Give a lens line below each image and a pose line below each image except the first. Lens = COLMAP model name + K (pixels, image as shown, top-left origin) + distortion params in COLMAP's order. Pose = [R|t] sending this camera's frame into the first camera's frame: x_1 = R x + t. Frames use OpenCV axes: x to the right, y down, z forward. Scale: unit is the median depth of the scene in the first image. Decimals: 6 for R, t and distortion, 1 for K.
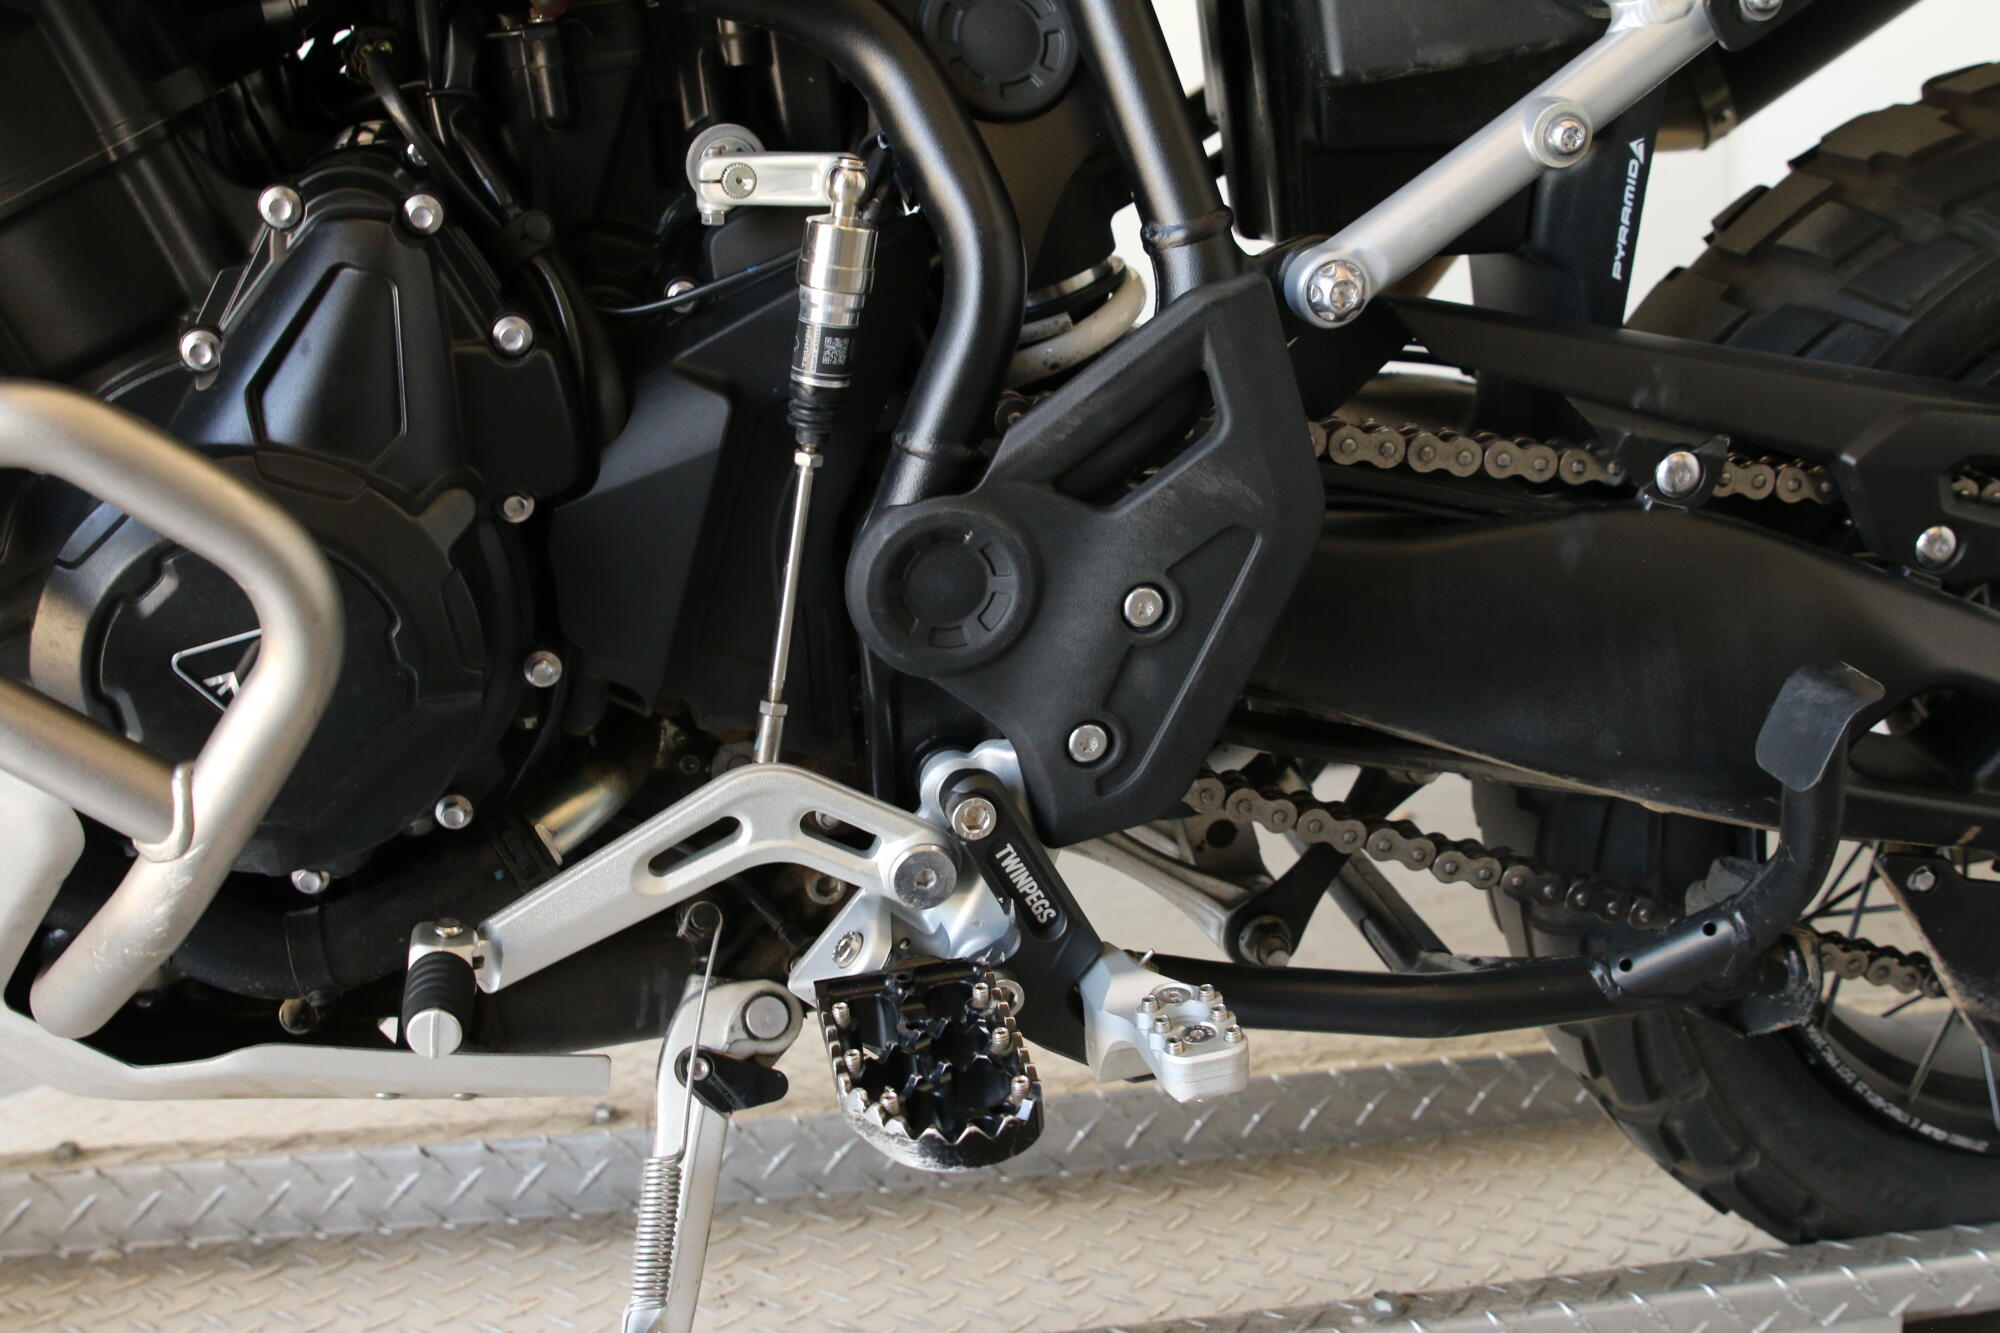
lens RADIAL K [[2179.9, 0, 997.1], [0, 2179.9, 676.7], [0, 0, 1]] dist [-0.103120, 0.000000]
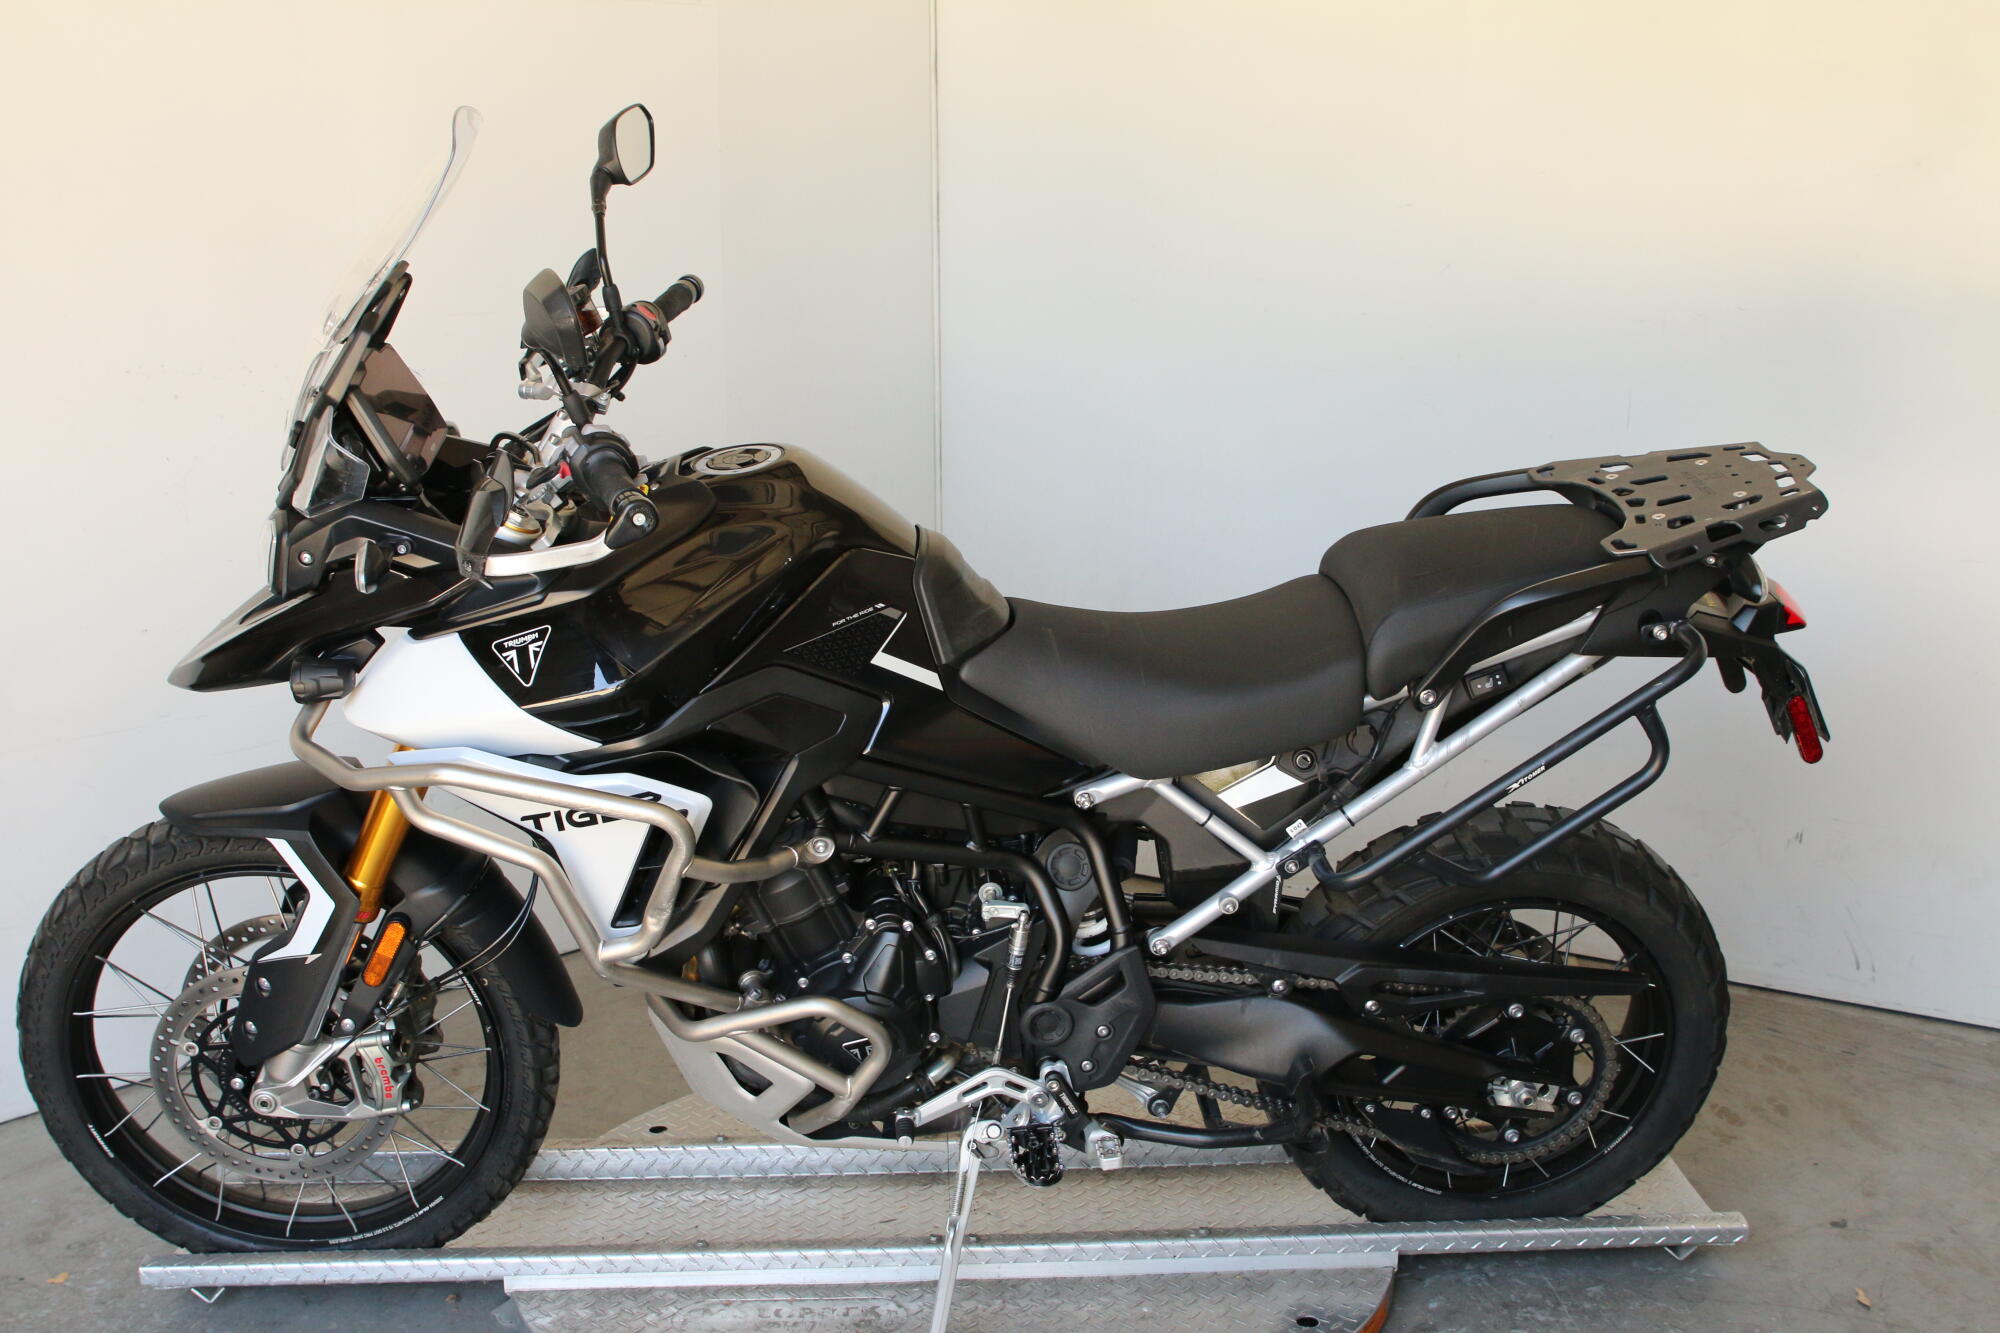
lens RADIAL K [[2179.9, 0, 1002.6], [0, 2179.9, 684.8], [0, 0, 1]] dist [-0.103120, 0.000000]
pose [[0.991840, 0.045713, -0.119012, 0.292534], [-0.040048, 0.997967, 0.049569, -0.743345], [0.121037, -0.044398, 0.991655, -2.435649]]
